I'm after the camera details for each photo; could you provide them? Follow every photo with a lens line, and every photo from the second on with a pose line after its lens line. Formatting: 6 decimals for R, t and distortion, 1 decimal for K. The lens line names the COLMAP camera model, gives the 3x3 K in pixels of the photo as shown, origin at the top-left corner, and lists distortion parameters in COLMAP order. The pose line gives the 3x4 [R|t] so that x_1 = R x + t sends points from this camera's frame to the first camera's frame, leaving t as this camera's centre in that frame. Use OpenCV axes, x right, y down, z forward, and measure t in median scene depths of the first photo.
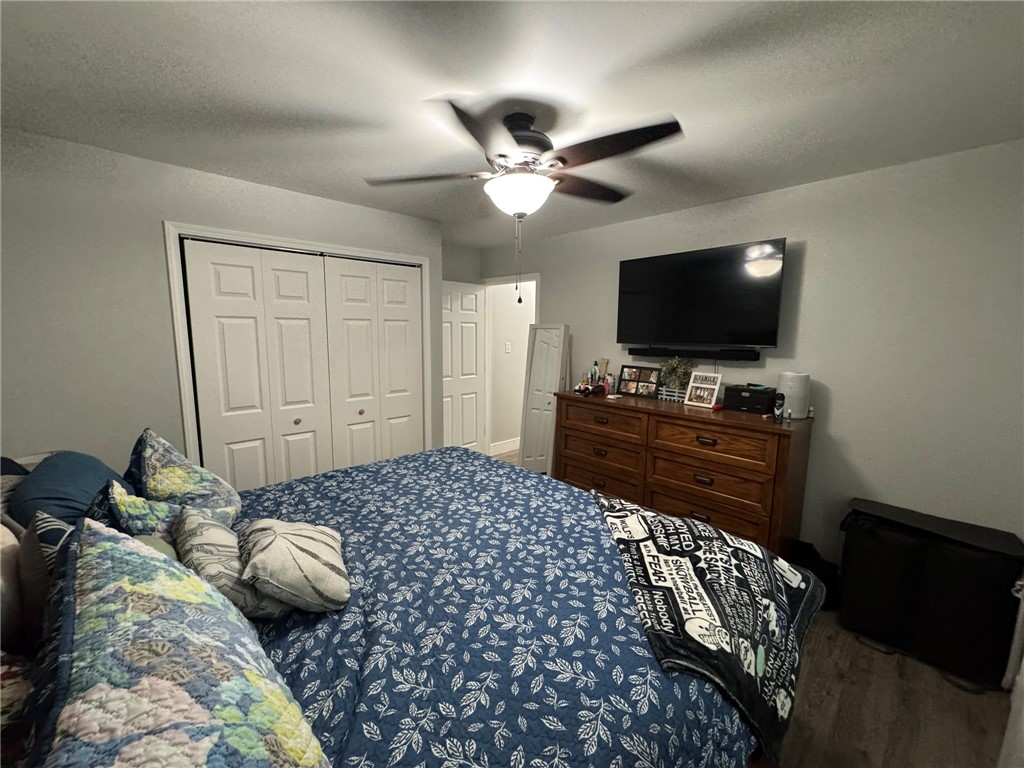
lens RADIAL K [[410.1, 0, 506.7], [0, 410.1, 388.9], [0, 0, 1]] dist [0.000363, -0.000210]
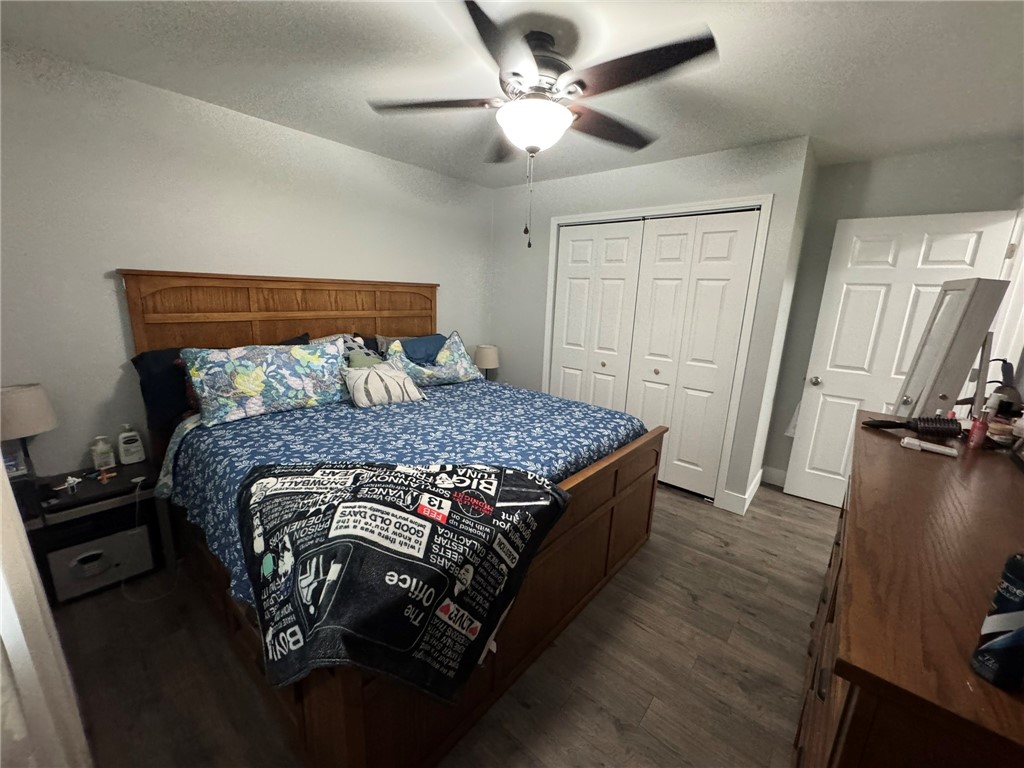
lens RADIAL K [[410.1, 0, 516.0], [0, 410.1, 386.3], [0, 0, 1]] dist [0.000363, -0.000210]
pose [[0.112788, 0.220931, -0.968746, 1.159645], [-0.180062, 0.963369, 0.198740, -0.093445], [0.977168, 0.152019, 0.148438, 0.994120]]
